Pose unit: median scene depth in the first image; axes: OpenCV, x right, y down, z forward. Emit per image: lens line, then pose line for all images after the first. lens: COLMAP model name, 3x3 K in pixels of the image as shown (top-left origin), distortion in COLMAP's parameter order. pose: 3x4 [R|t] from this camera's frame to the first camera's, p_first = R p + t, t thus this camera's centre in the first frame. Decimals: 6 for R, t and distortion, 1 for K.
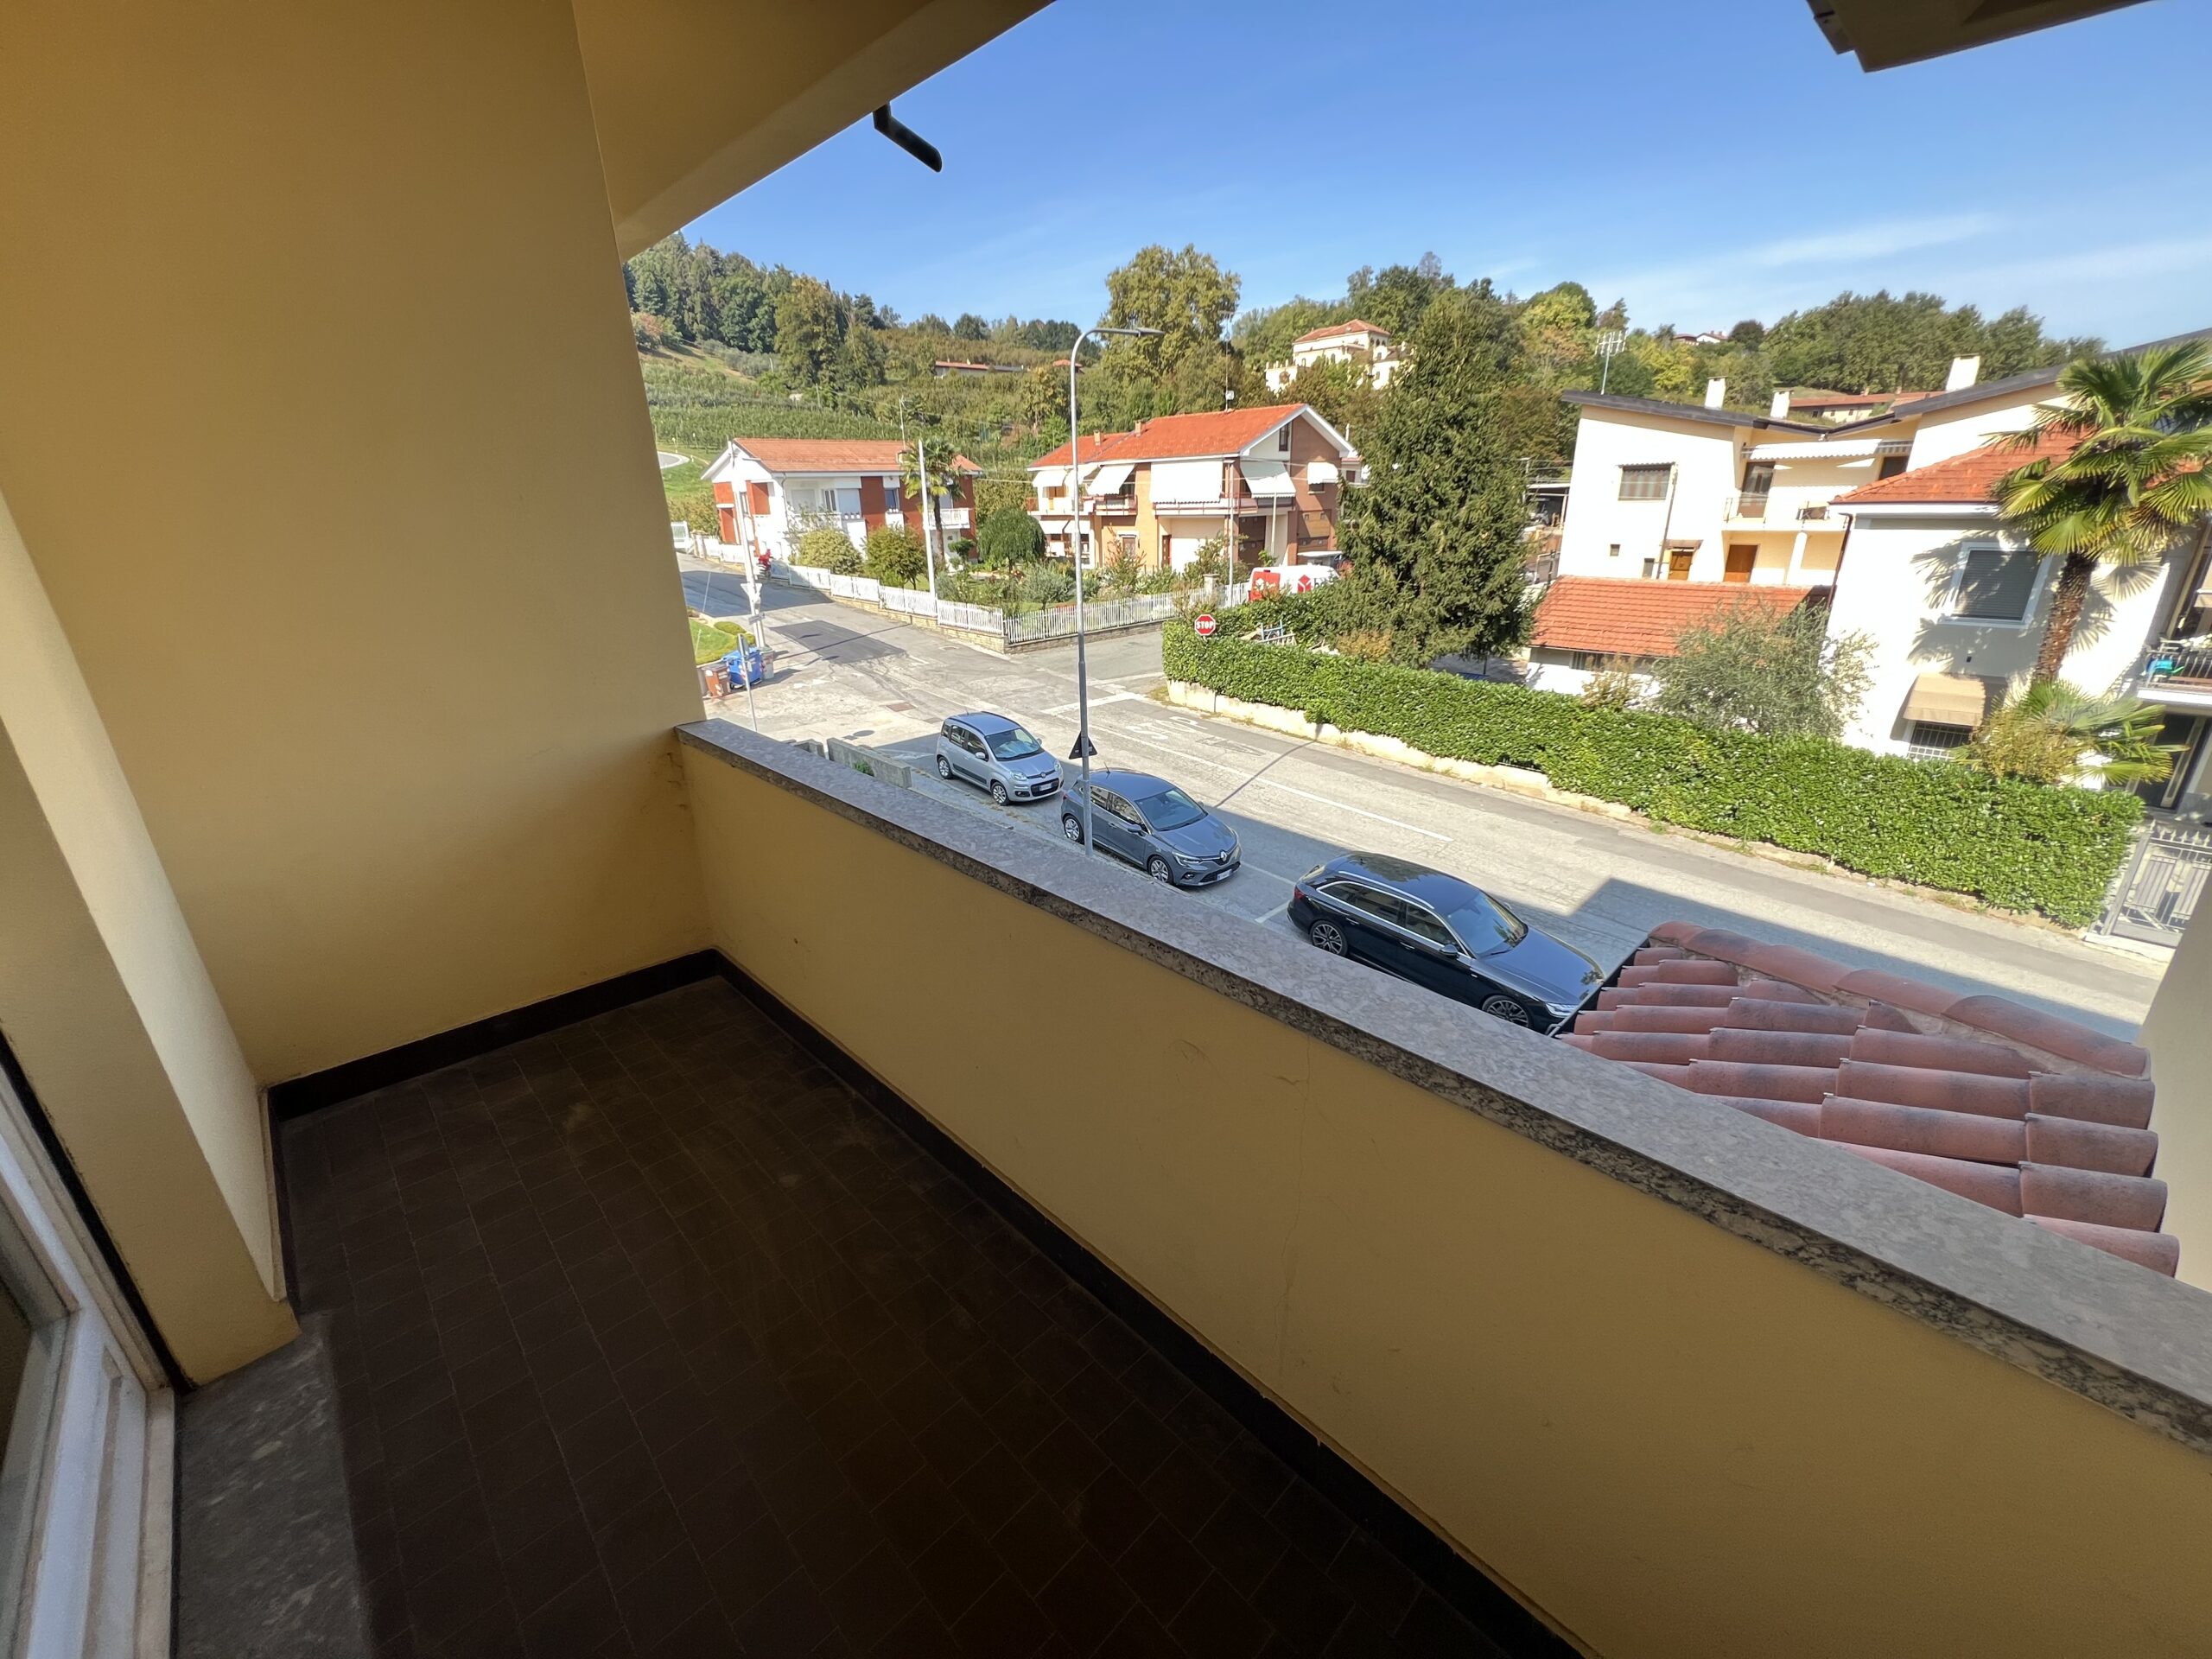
lens RADIAL K [[882.8, 0, 1105.5], [0, 882.8, 831.5], [0, 0, 1]] dist [-0.002570, 0.001218]
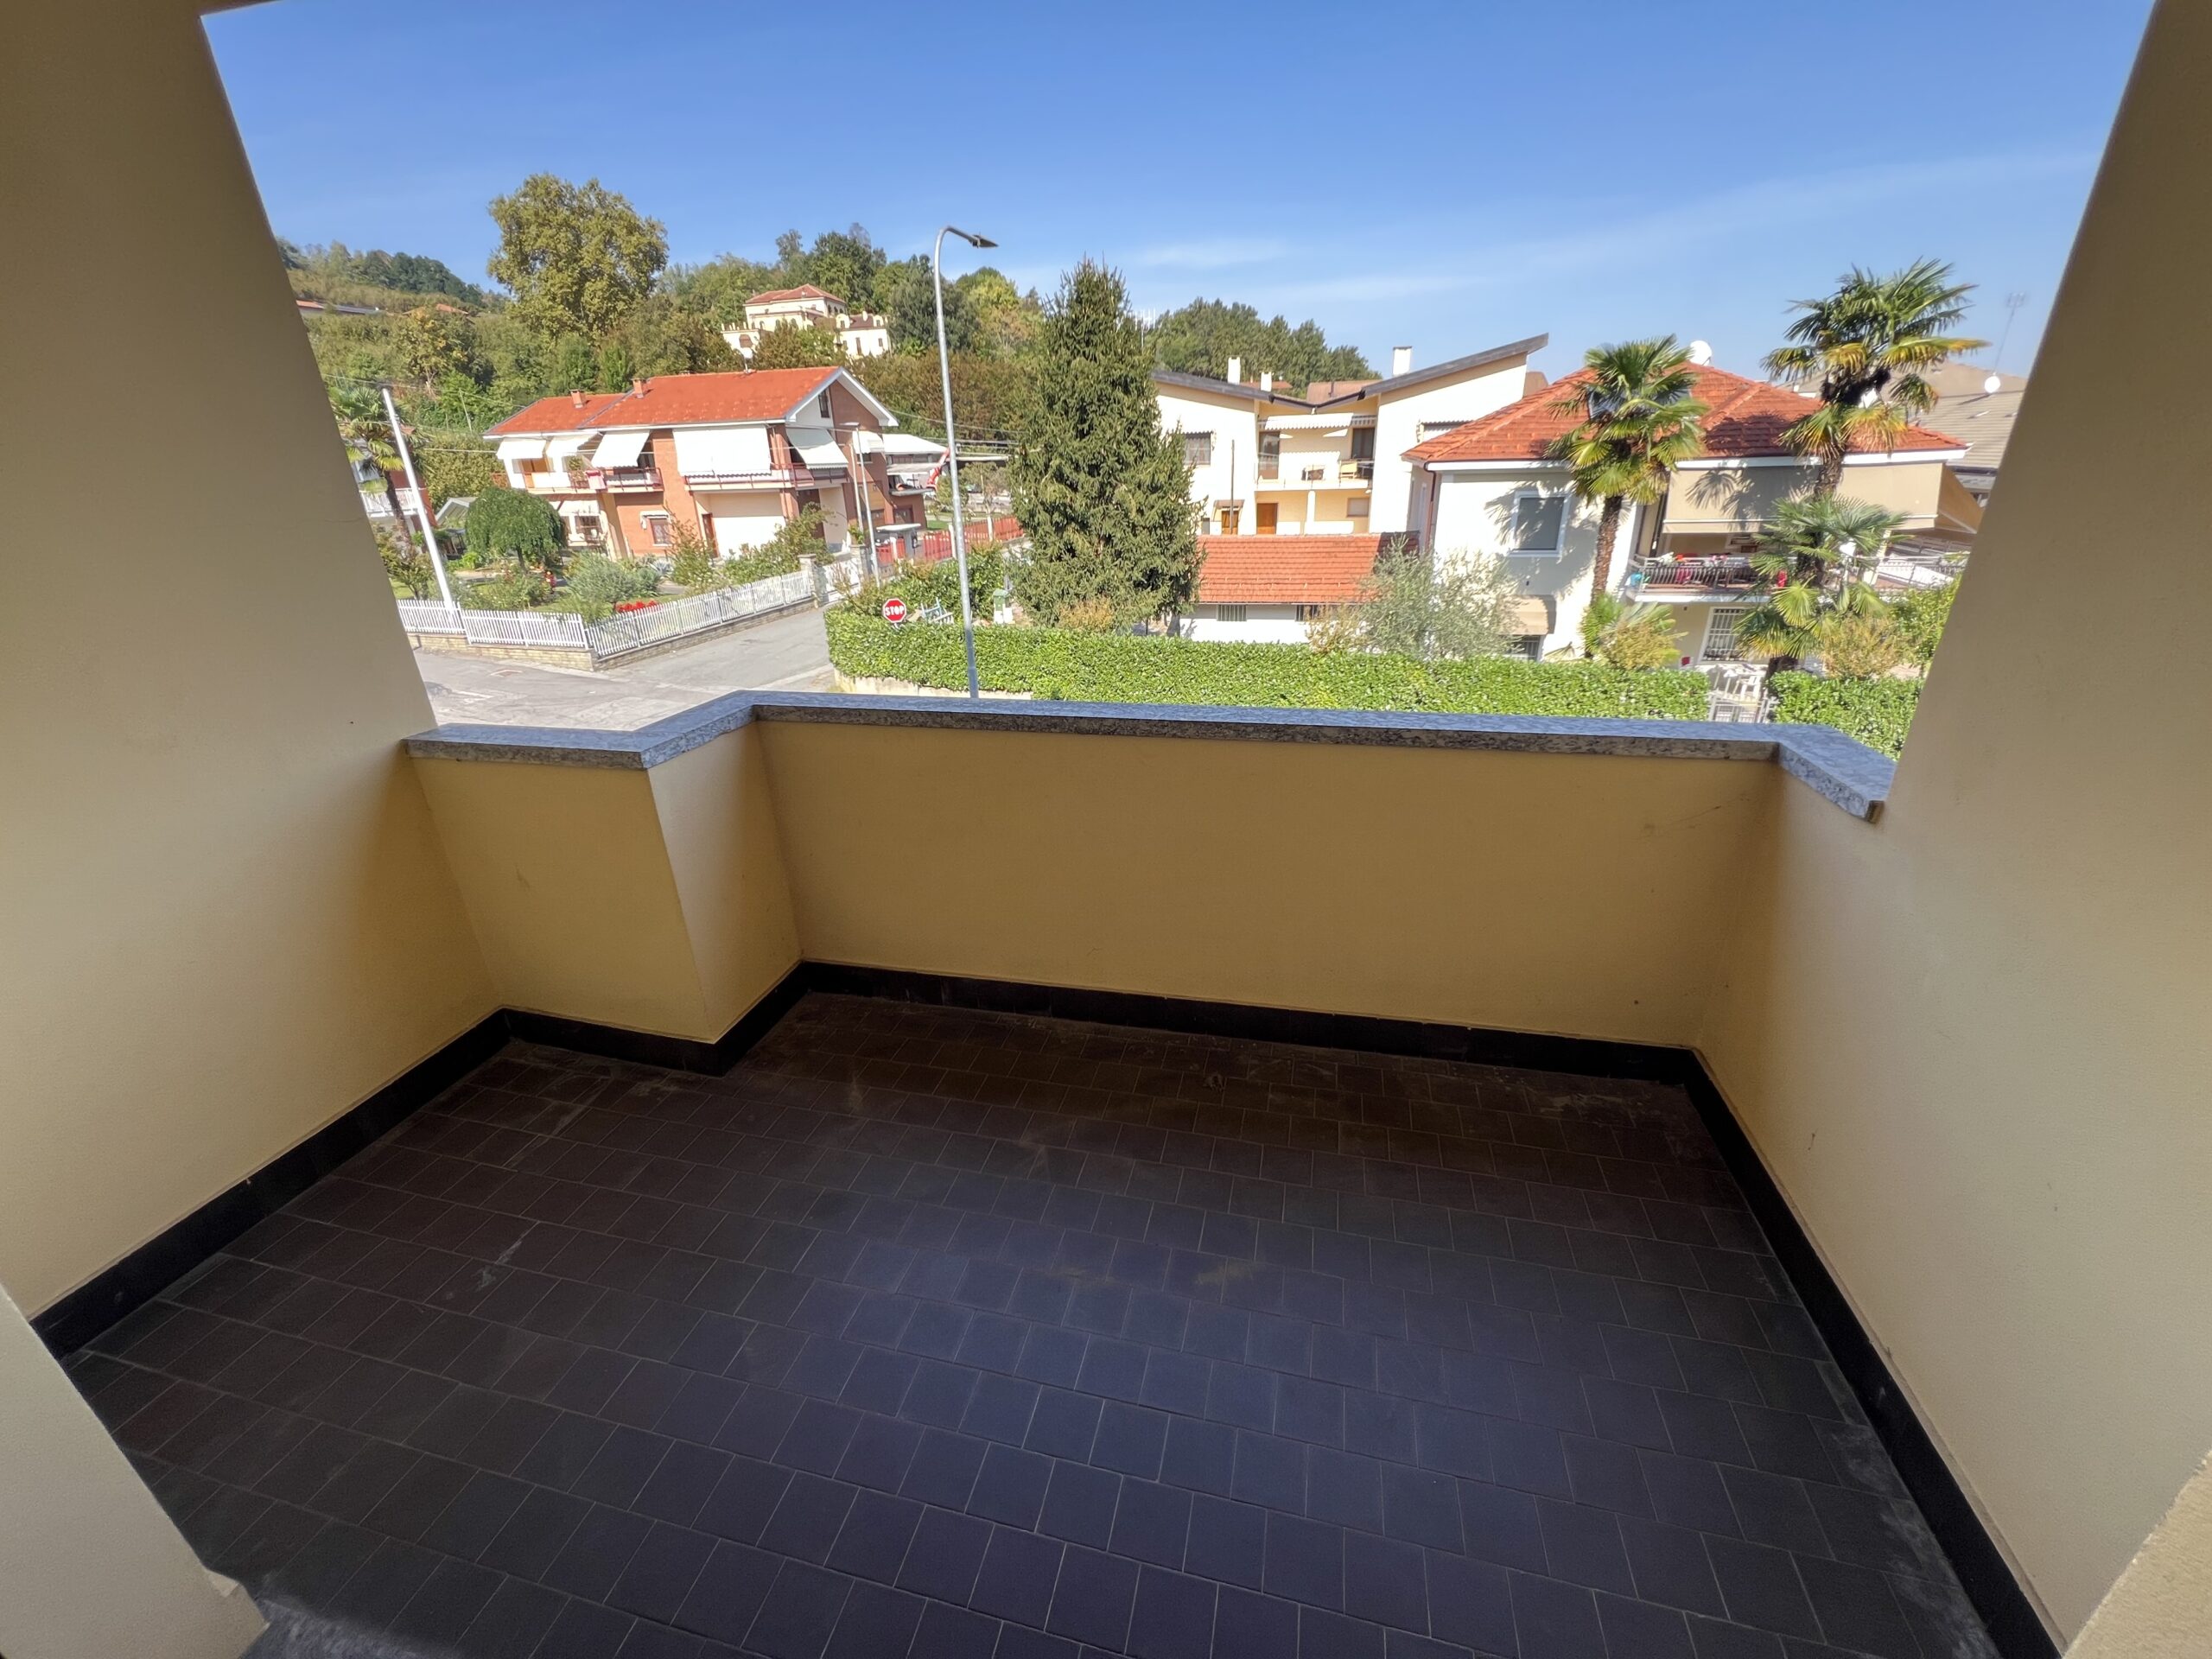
lens RADIAL K [[882.8, 0, 1109.0], [0, 882.8, 827.6], [0, 0, 1]] dist [-0.002570, 0.001218]
pose [[0.851814, -0.207190, 0.481129, -0.083006], [0.196673, 0.977759, 0.072855, -0.021948], [-0.485523, 0.032566, 0.873617, 0.067039]]
